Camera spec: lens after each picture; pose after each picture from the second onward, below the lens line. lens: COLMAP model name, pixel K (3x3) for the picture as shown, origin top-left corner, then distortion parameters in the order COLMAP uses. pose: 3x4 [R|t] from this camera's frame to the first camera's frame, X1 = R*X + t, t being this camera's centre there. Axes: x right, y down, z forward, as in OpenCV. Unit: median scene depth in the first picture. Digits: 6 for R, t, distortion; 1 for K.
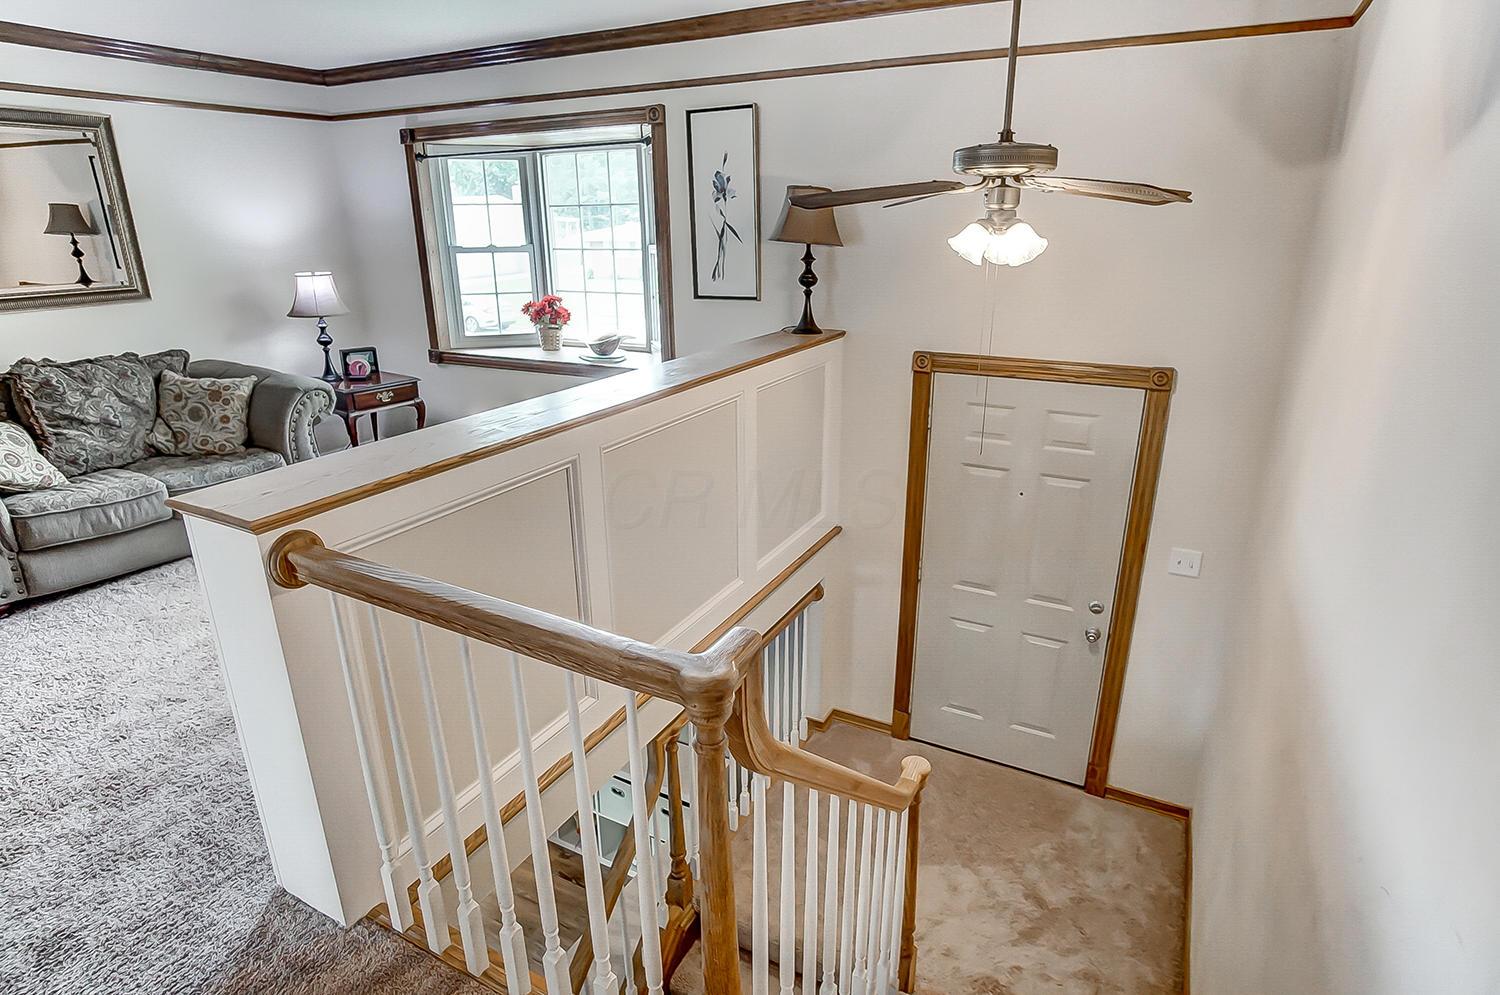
lens RADIAL K [[815.8, 0, 752.7], [0, 815.8, 482.6], [0, 0, 1]] dist [-0.025251, 0.005645]
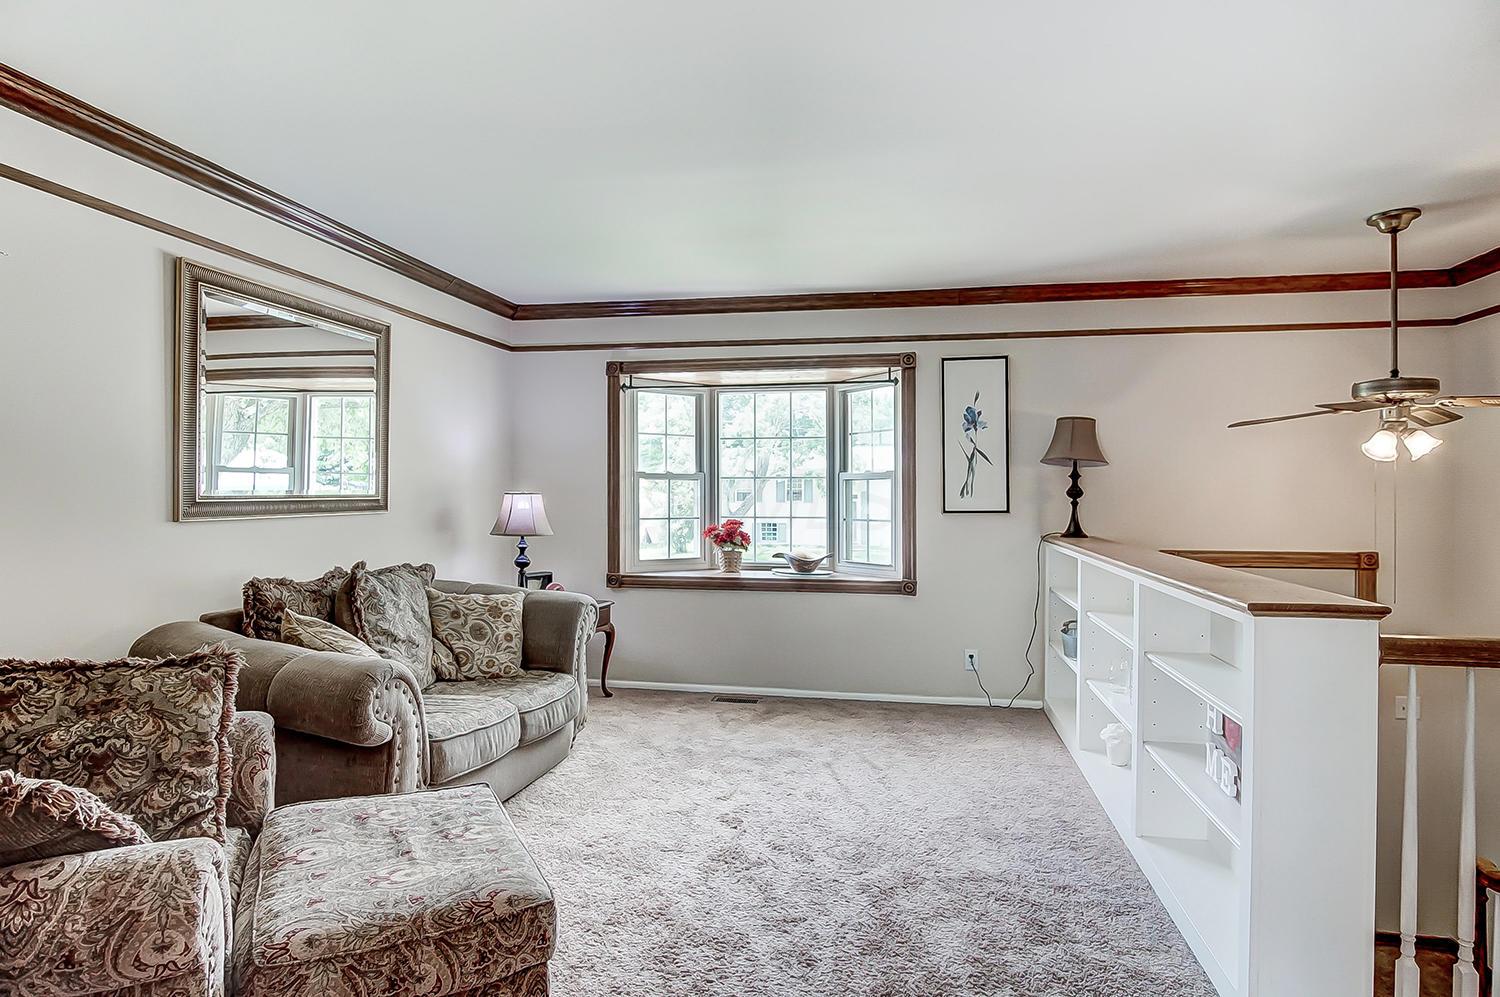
lens RADIAL K [[815.8, 0, 756.9], [0, 815.8, 490.6], [0, 0, 1]] dist [-0.025251, 0.005645]
pose [[0.953141, 0.012840, 0.302254, -0.672128], [0.082052, 0.950678, -0.299131, 0.059293], [-0.291187, 0.309914, 0.905076, 0.055767]]
